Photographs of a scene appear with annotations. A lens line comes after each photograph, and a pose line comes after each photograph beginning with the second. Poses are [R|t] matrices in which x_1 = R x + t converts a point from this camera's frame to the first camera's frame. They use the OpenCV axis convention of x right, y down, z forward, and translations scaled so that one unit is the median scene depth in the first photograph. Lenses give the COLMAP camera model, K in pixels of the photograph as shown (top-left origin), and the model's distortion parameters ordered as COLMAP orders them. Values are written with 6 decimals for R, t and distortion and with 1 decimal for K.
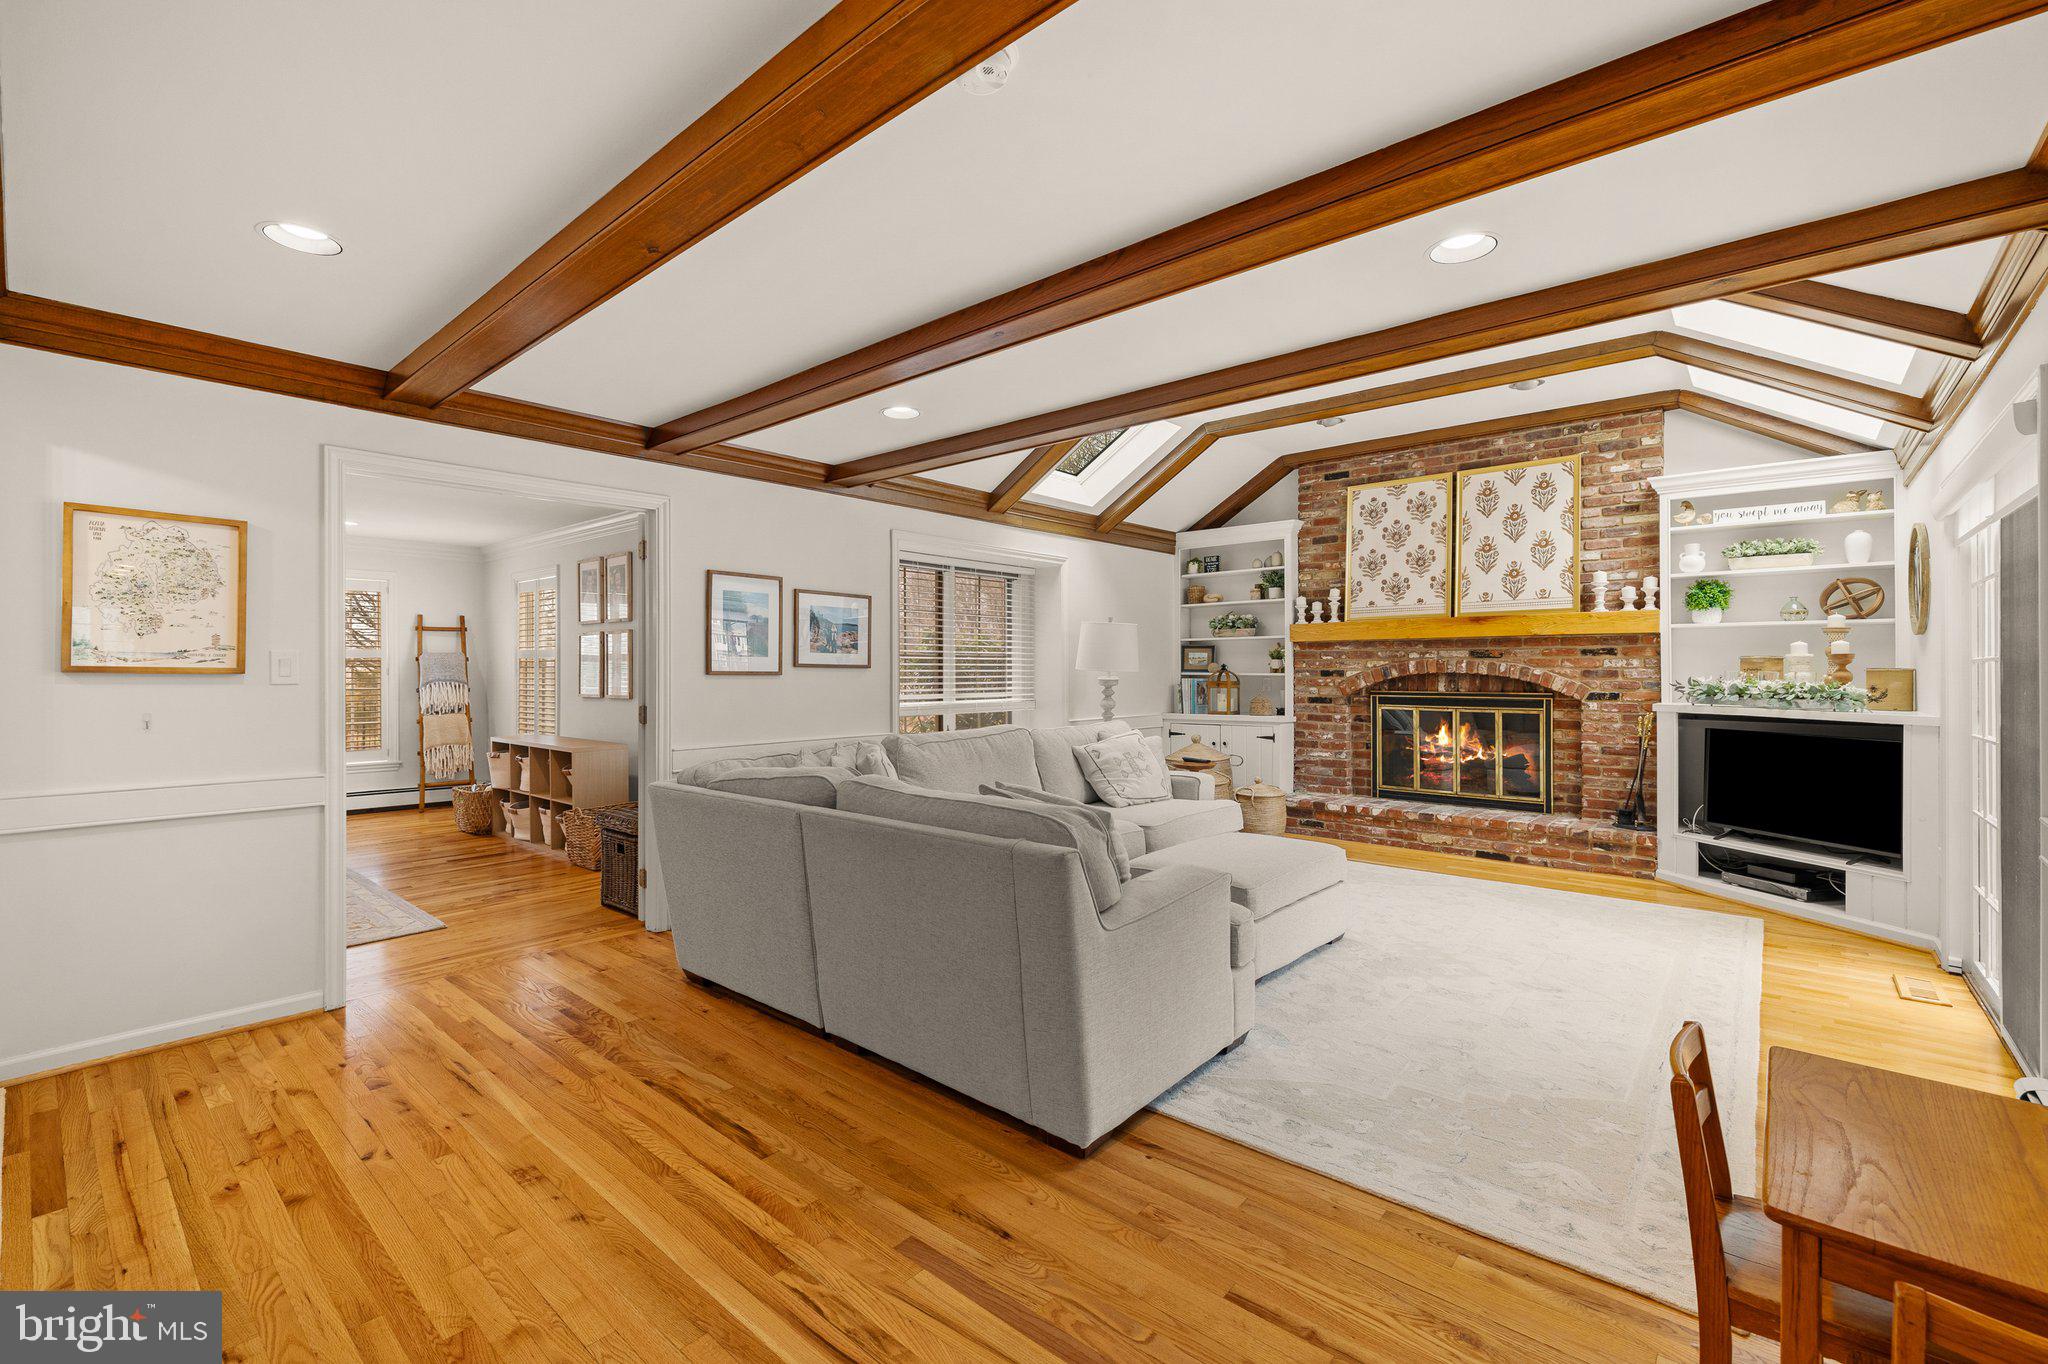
lens RADIAL K [[874.3, 0, 1019.9], [0, 874.3, 675.4], [0, 0, 1]] dist [0.001179, 0.000251]
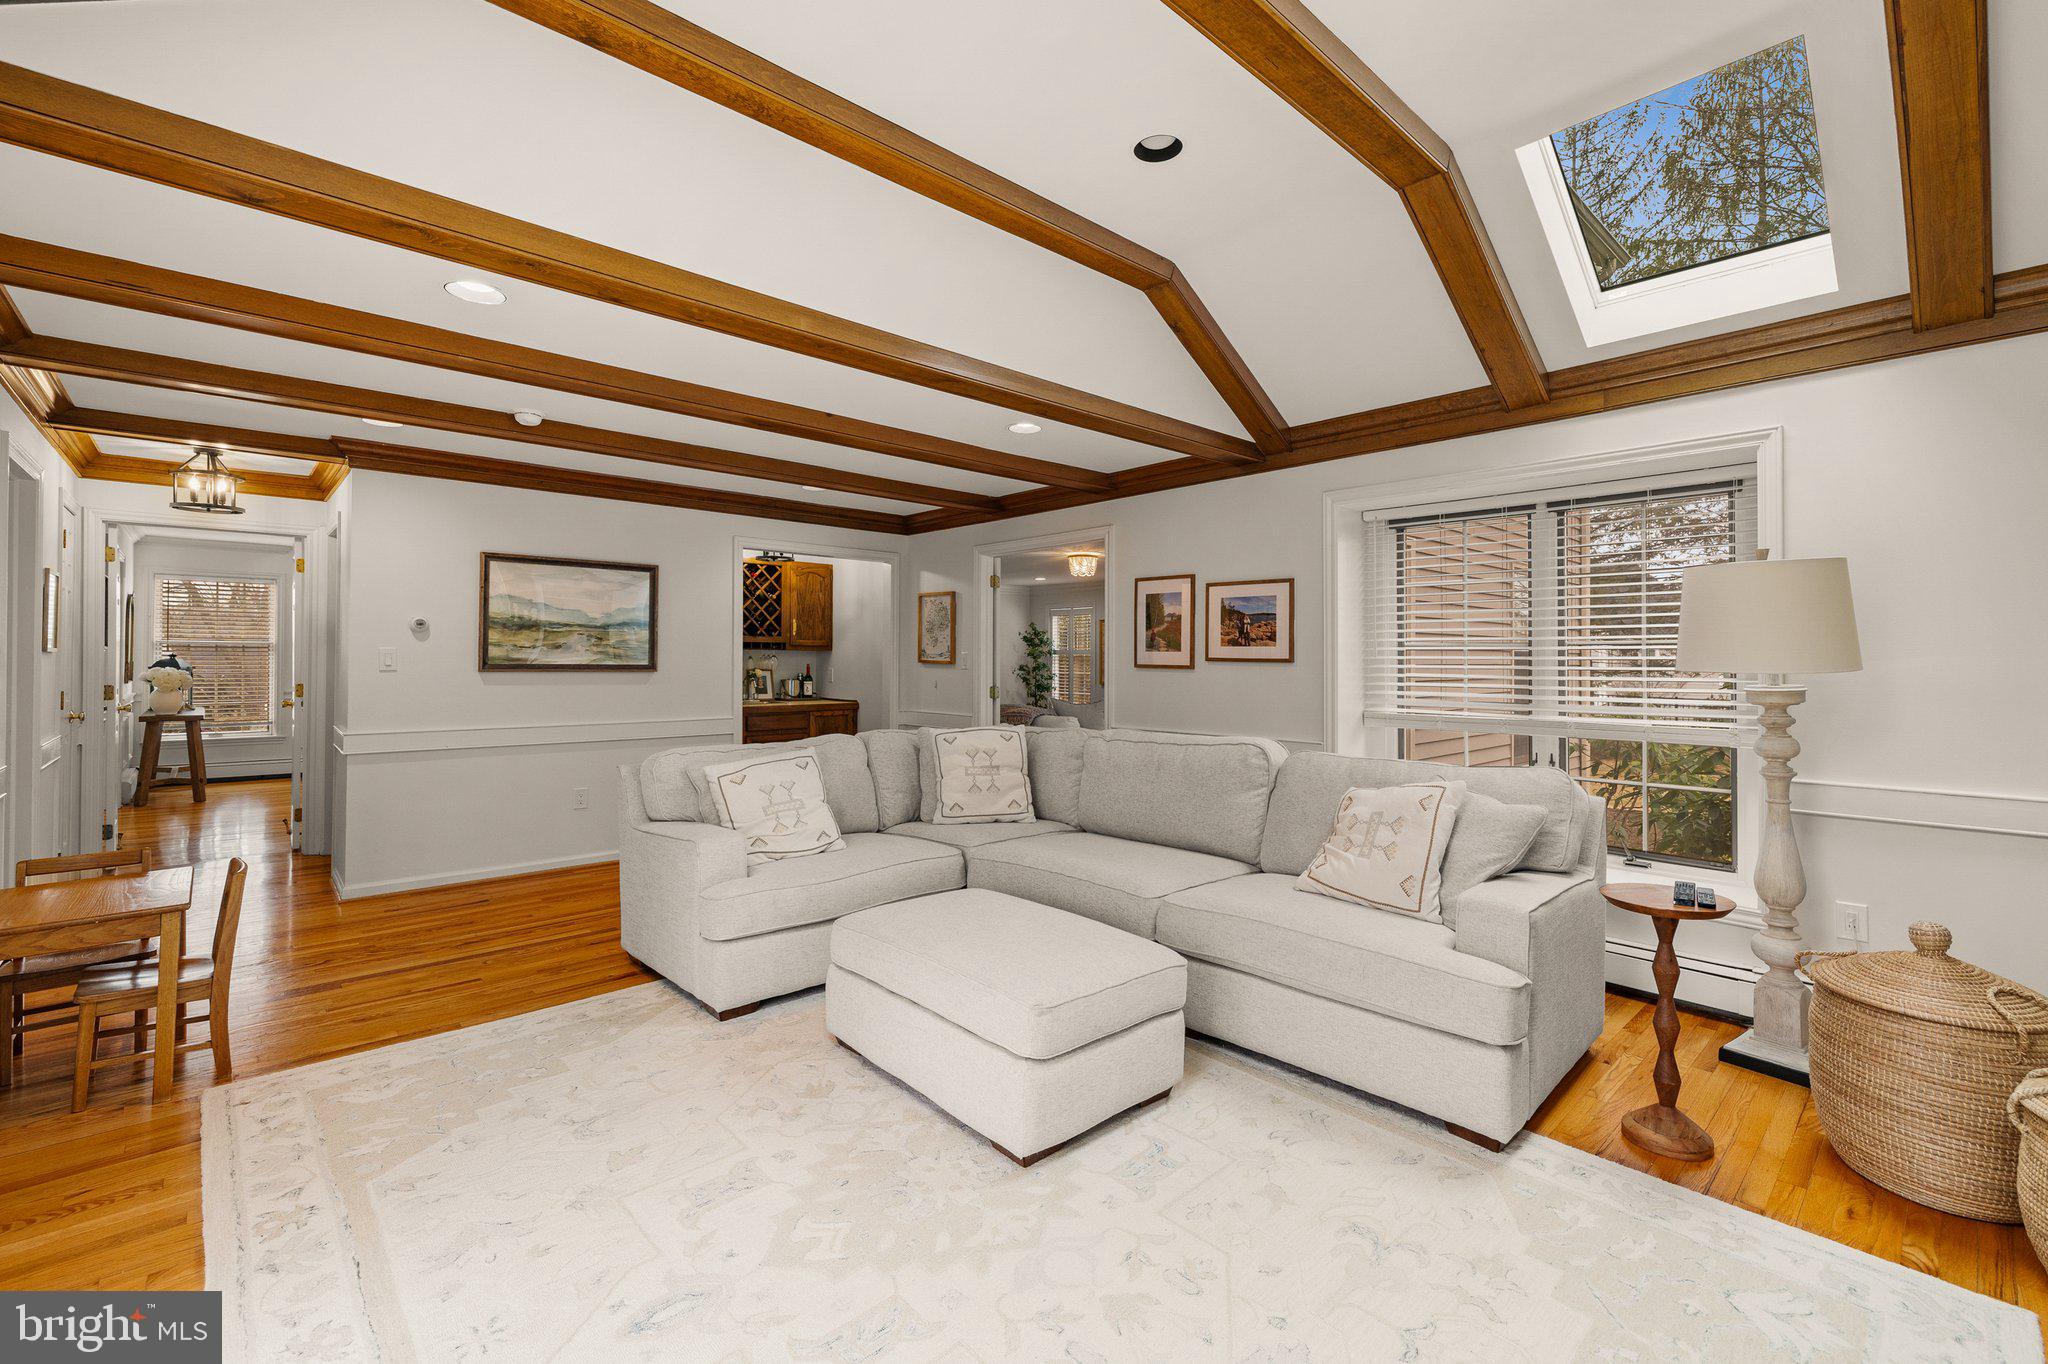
lens RADIAL K [[878.3, 0, 1028.1], [0, 878.3, 666.6], [0, 0, 1]] dist [0.000373, -0.000062]
pose [[-0.104463, 0.004322, -0.994519, 0.926939], [-0.014367, 0.999880, 0.005855, -0.007430], [0.994425, 0.014900, -0.104389, 1.087048]]
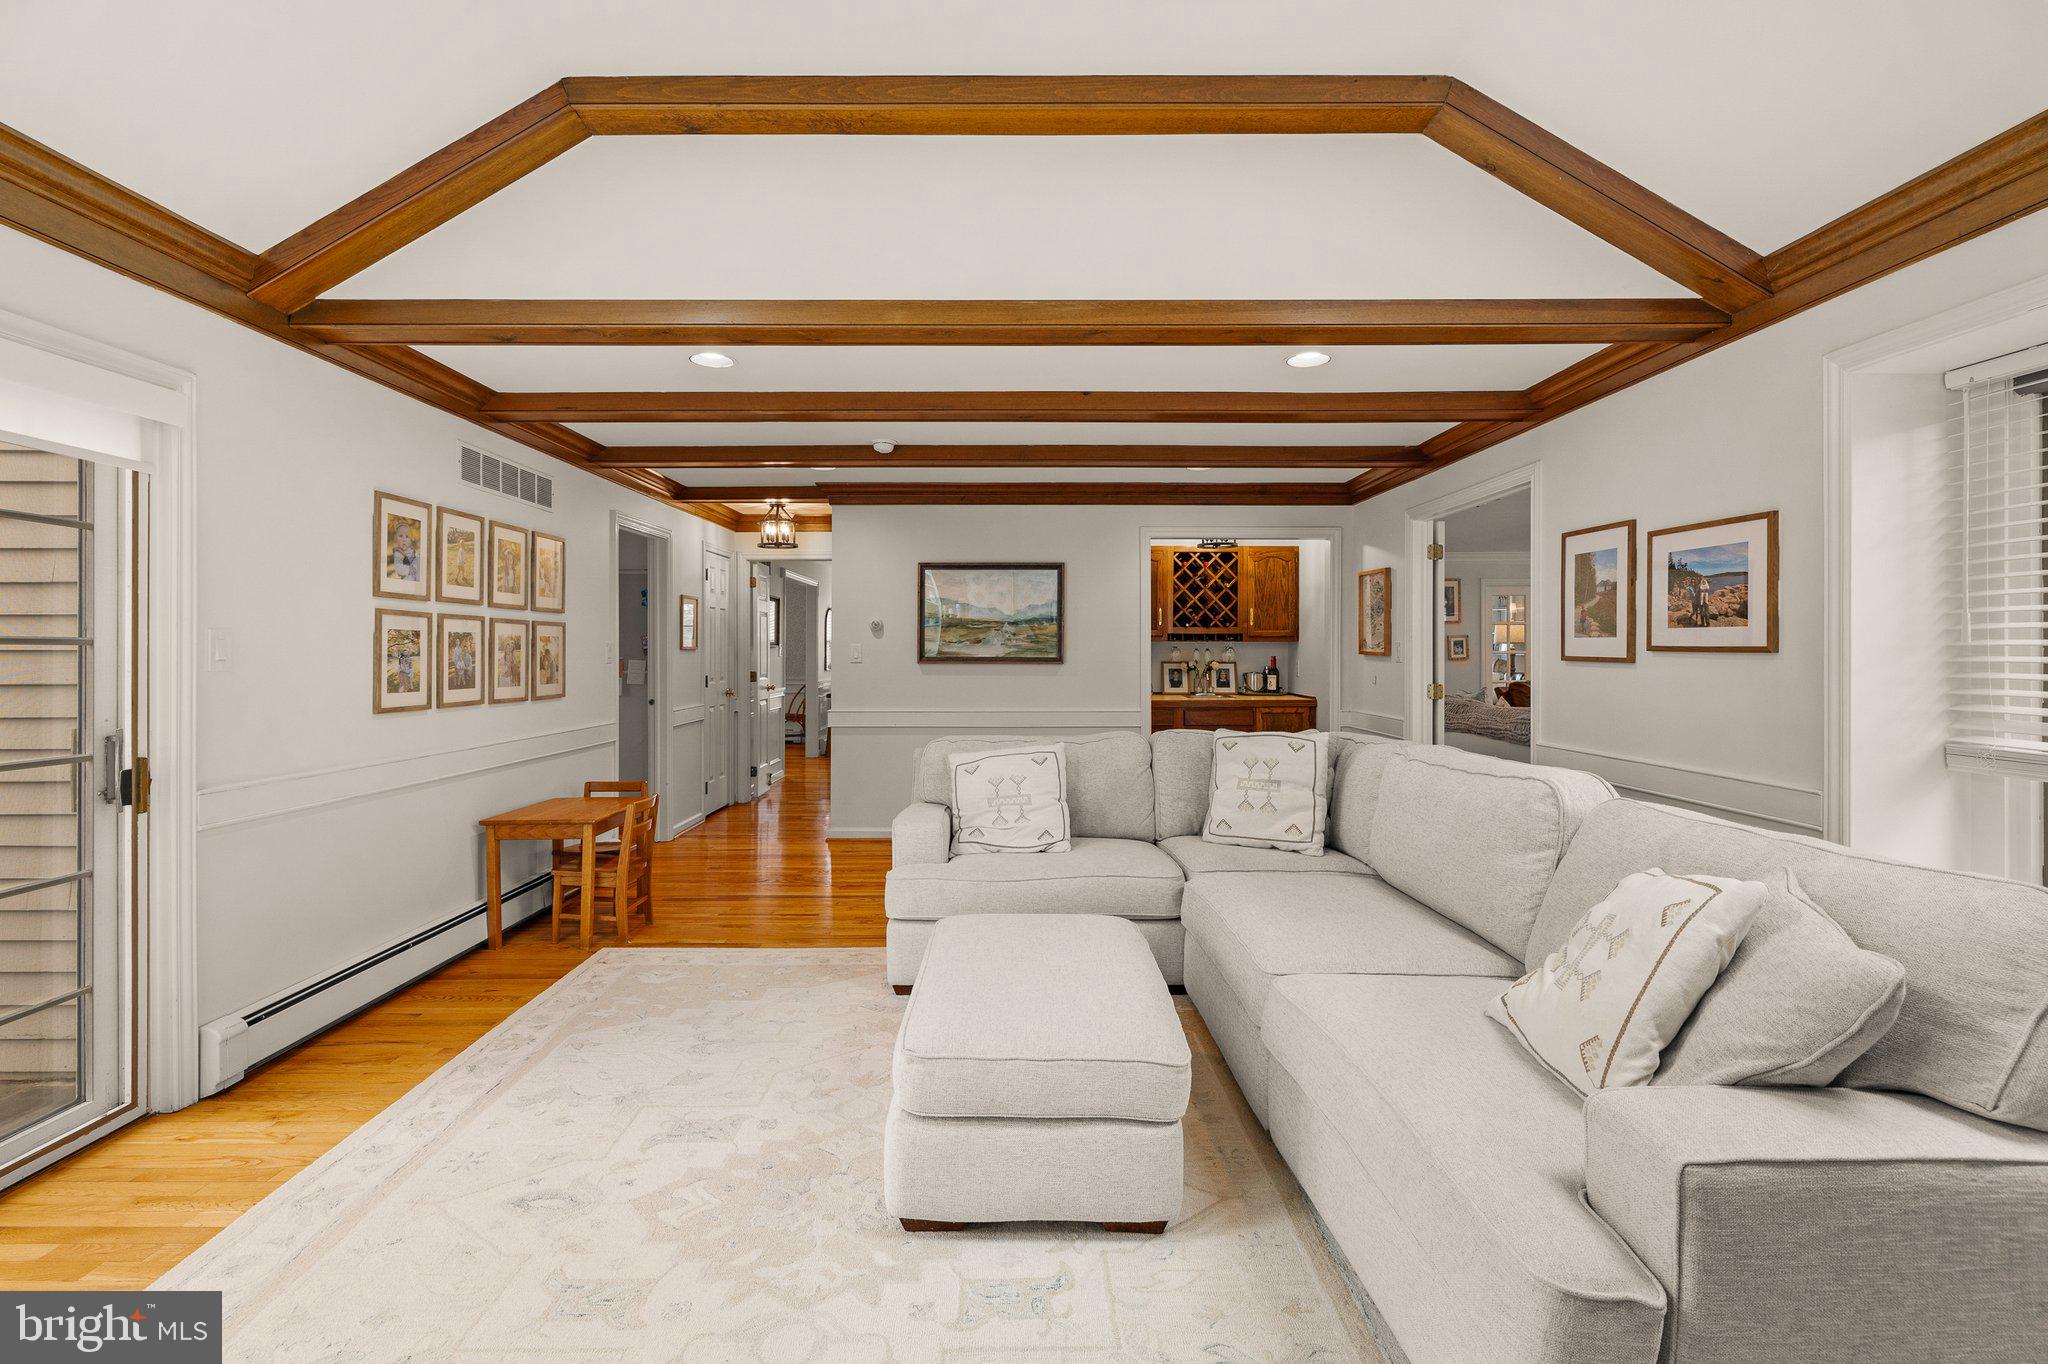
lens RADIAL K [[906.4, 0, 1011.7], [0, 906.4, 666.9], [0, 0, 1]] dist [0.000553, 0.000160]
pose [[-0.748478, 0.010202, -0.663081, 0.664633], [-0.006864, 0.999709, 0.023129, -0.012205], [0.663124, 0.021863, -0.748190, 1.437162]]
